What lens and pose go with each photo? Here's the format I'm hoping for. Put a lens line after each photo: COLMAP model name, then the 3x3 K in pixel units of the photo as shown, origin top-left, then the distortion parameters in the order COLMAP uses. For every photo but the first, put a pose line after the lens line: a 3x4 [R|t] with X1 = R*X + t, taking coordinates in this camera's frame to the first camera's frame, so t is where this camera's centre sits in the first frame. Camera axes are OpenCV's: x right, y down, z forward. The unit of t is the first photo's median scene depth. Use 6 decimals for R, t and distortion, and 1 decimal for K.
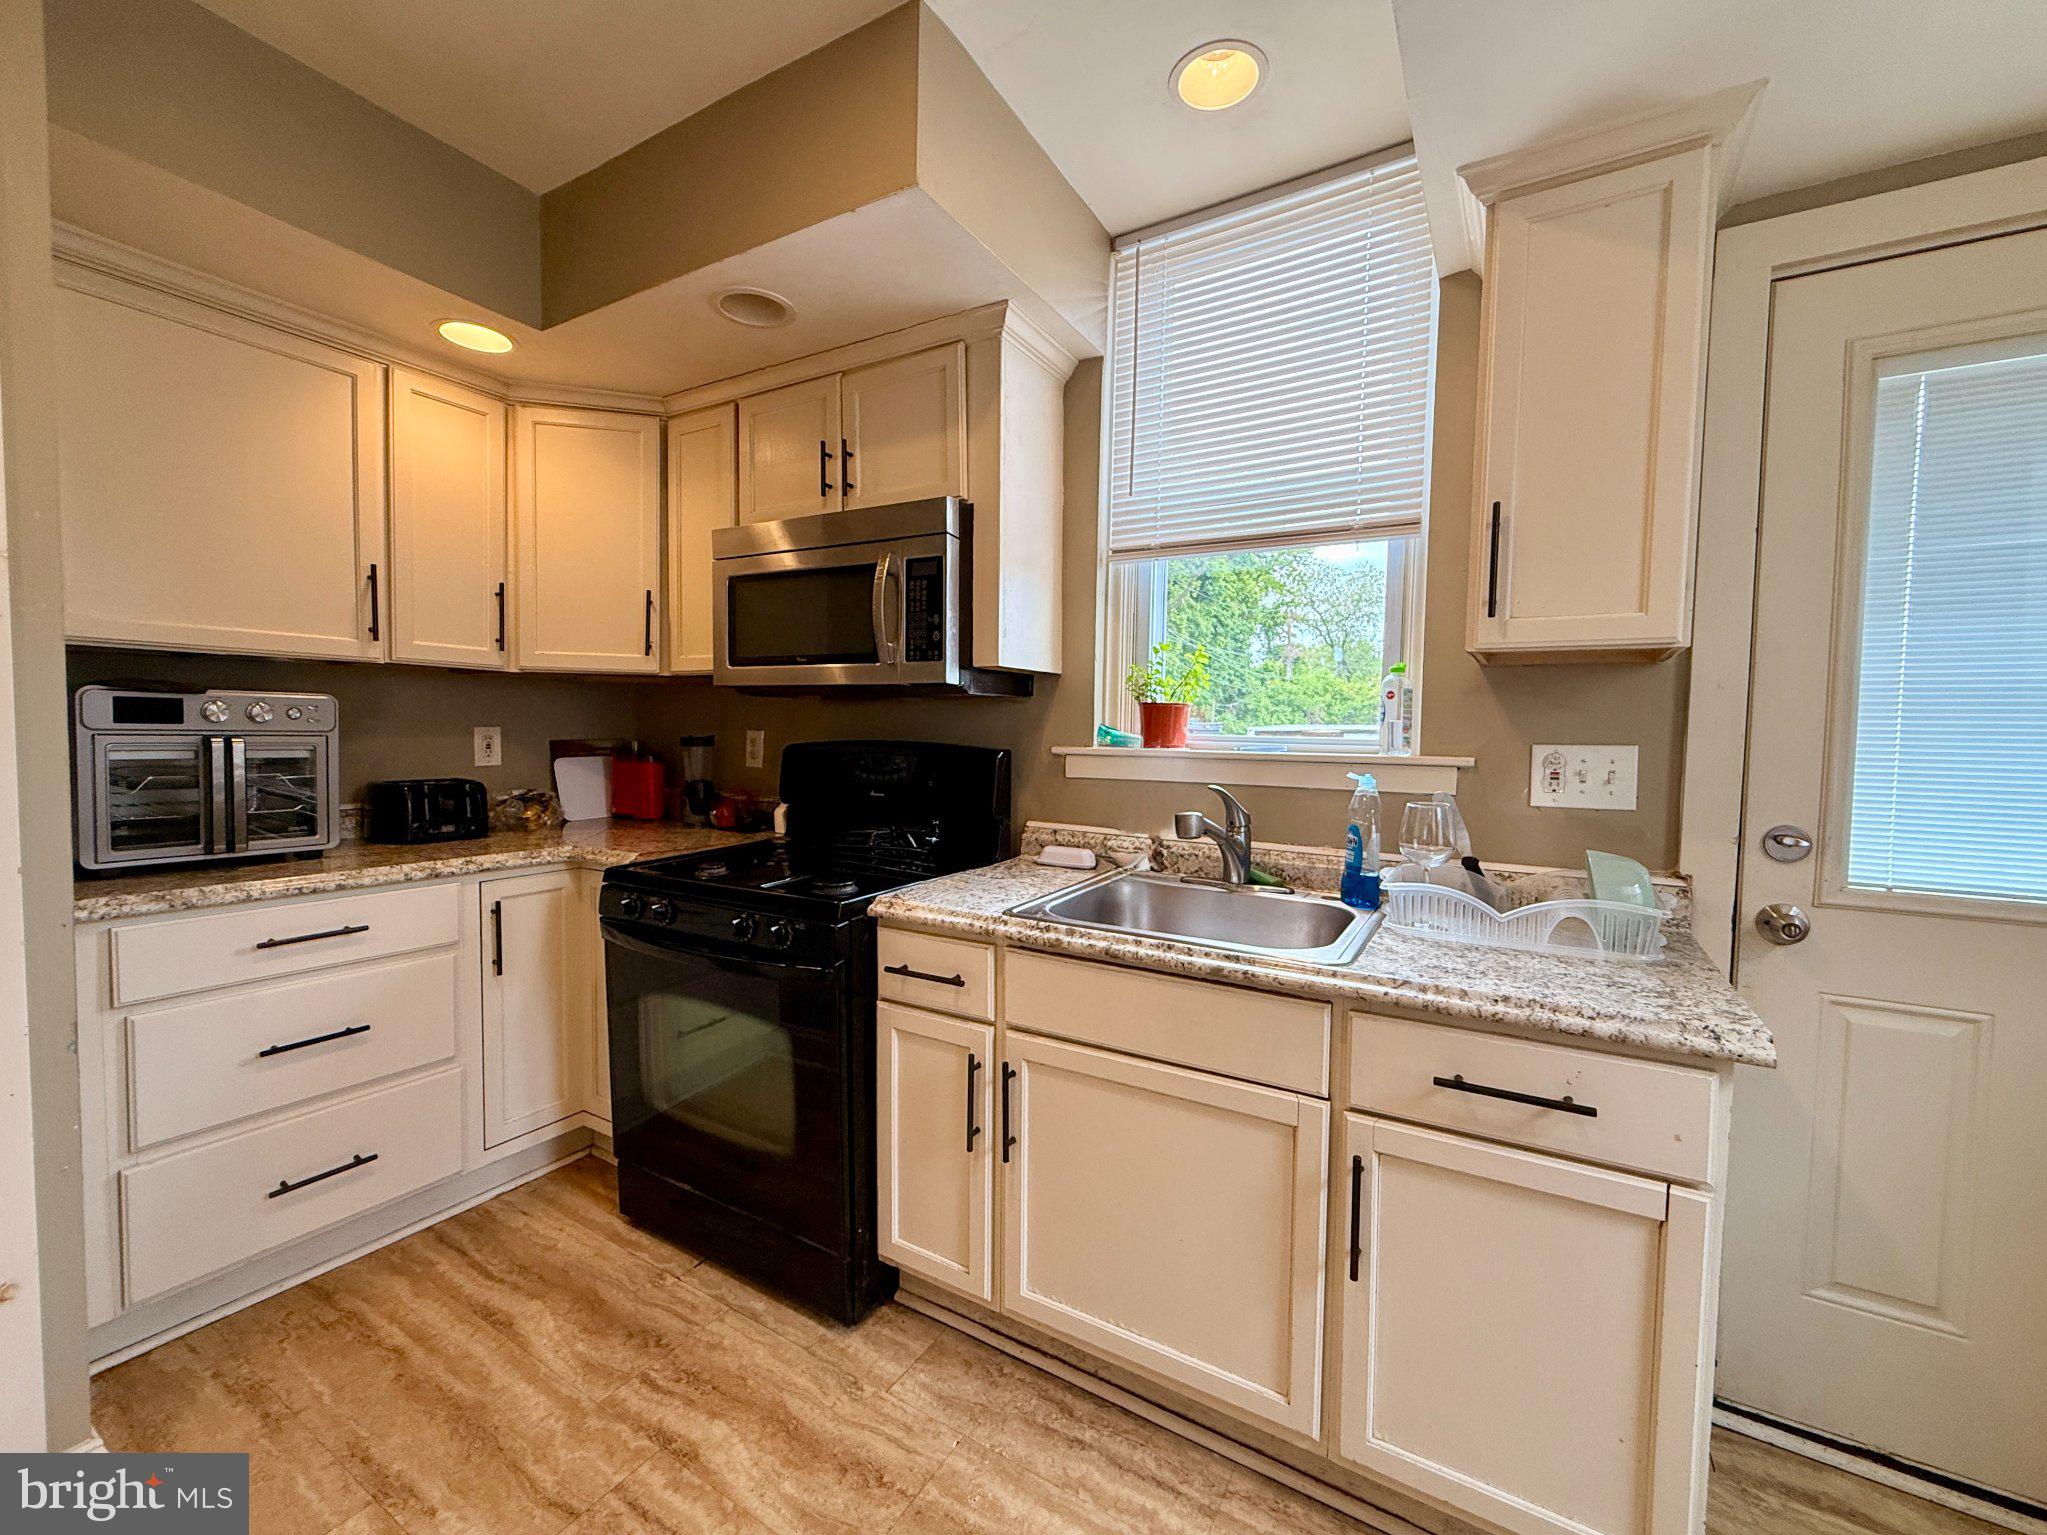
lens RADIAL K [[838.9, 0, 1000.6], [0, 838.9, 770.3], [0, 0, 1]] dist [-0.000905, -0.000313]
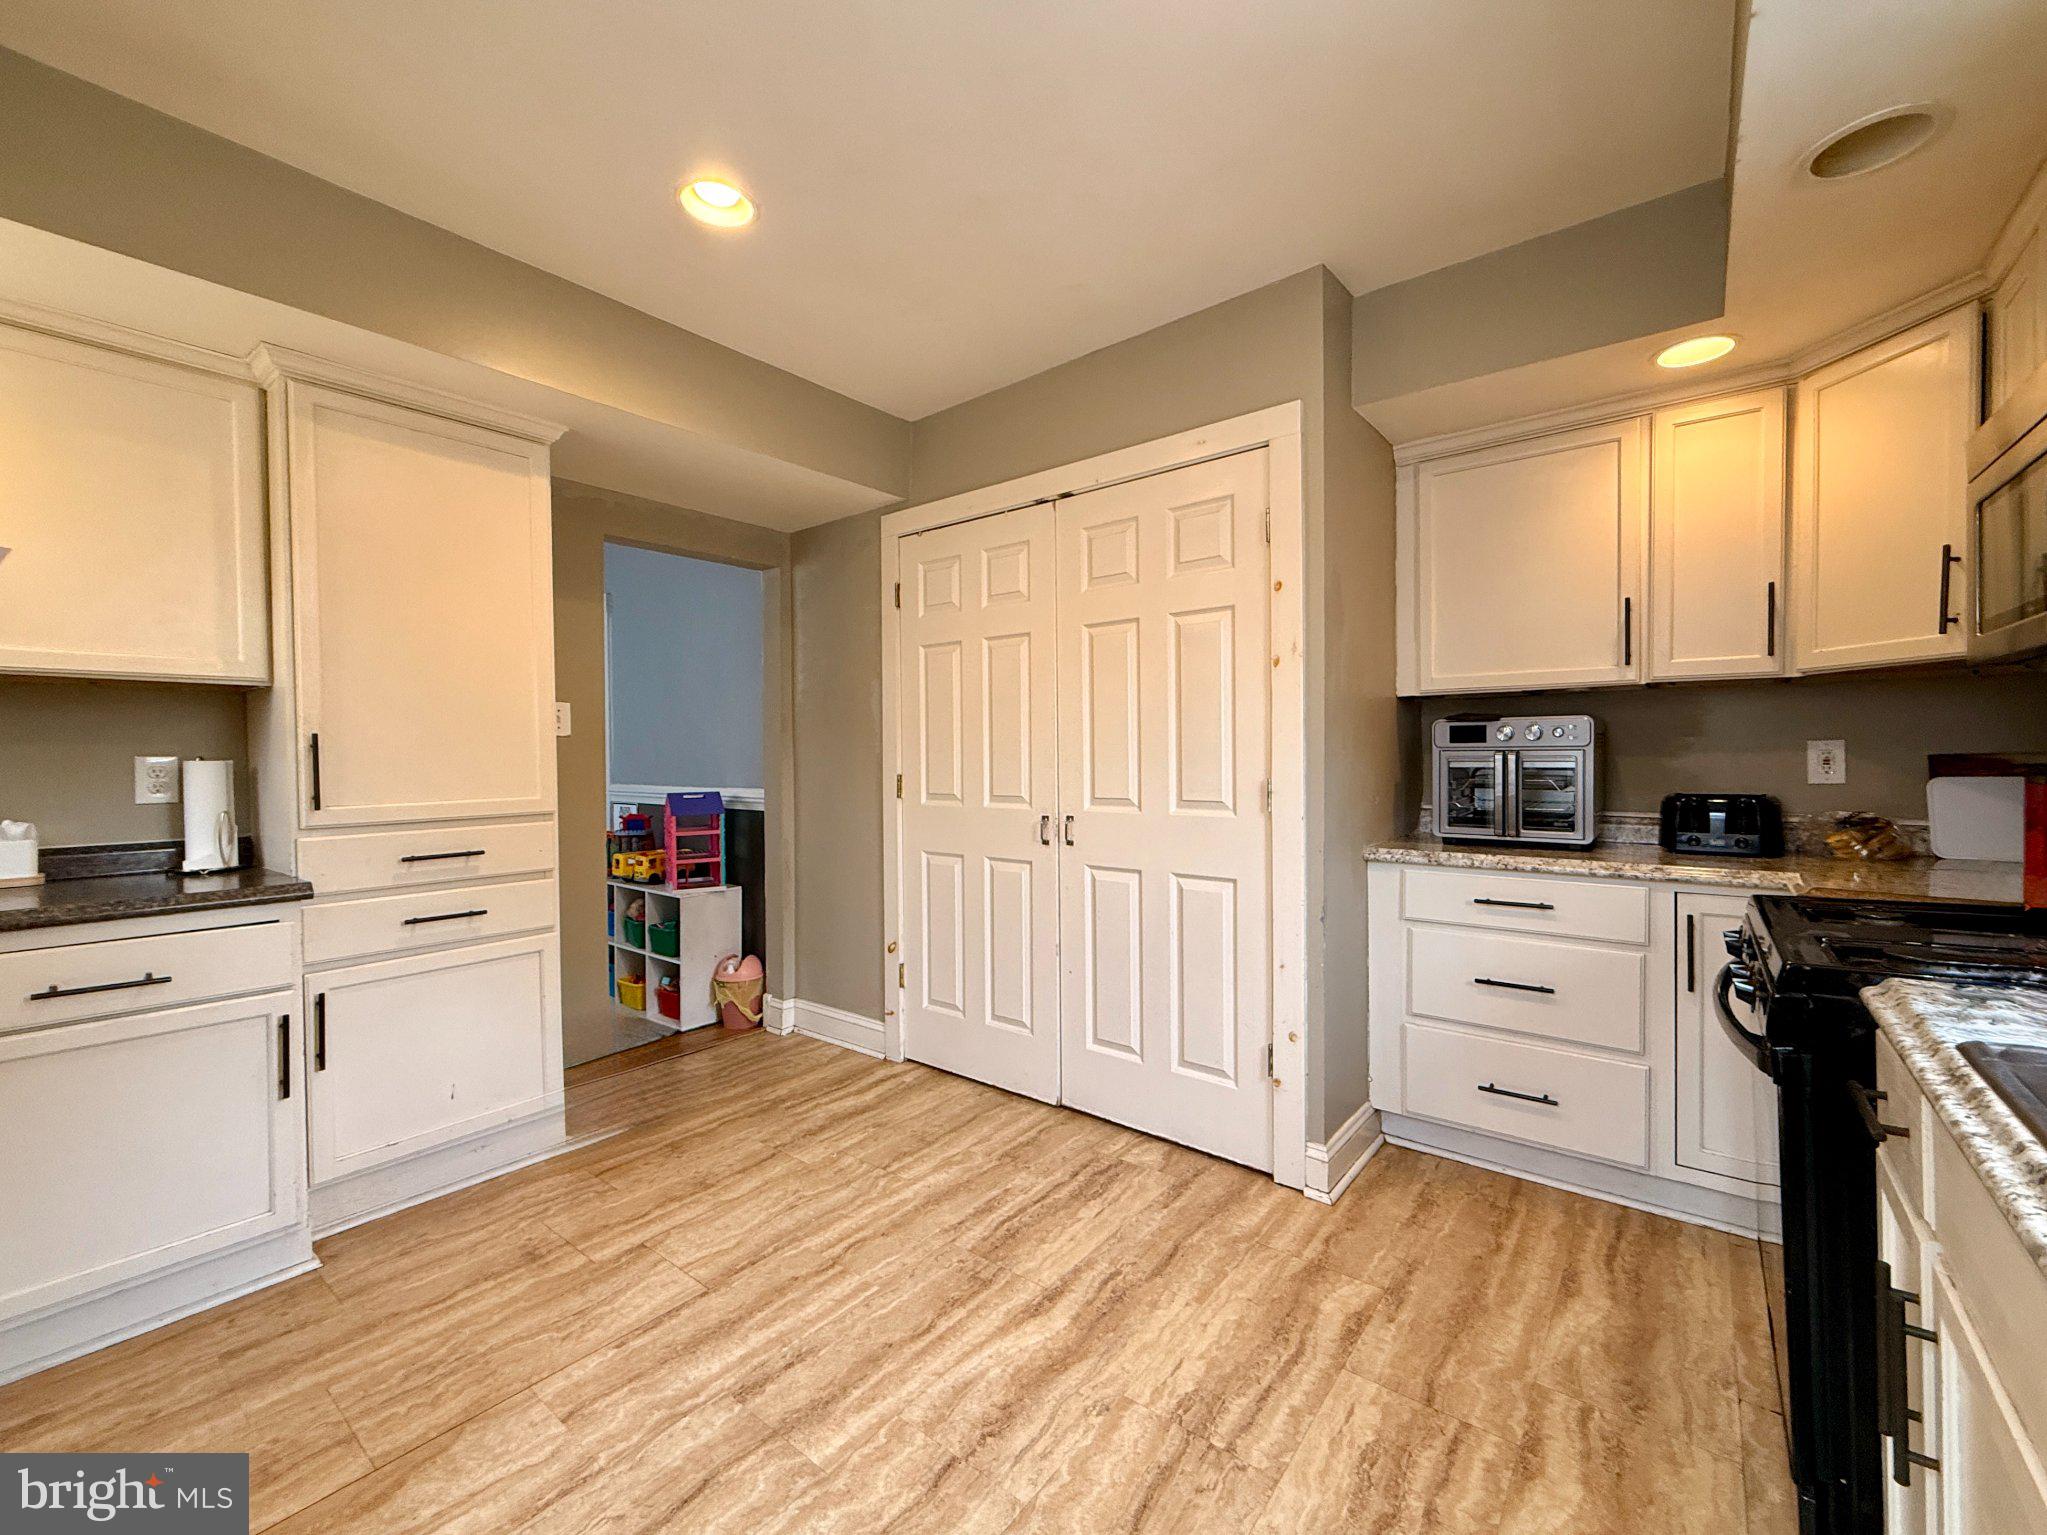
lens RADIAL K [[848.2, 0, 1070.3], [0, 848.2, 770.1], [0, 0, 1]] dist [0.000424, 0.000220]
pose [[-0.089852, -0.001513, -0.995954, 0.548031], [-0.041485, 0.999137, 0.002225, 0.017846], [0.995091, 0.041517, -0.089837, 0.435670]]
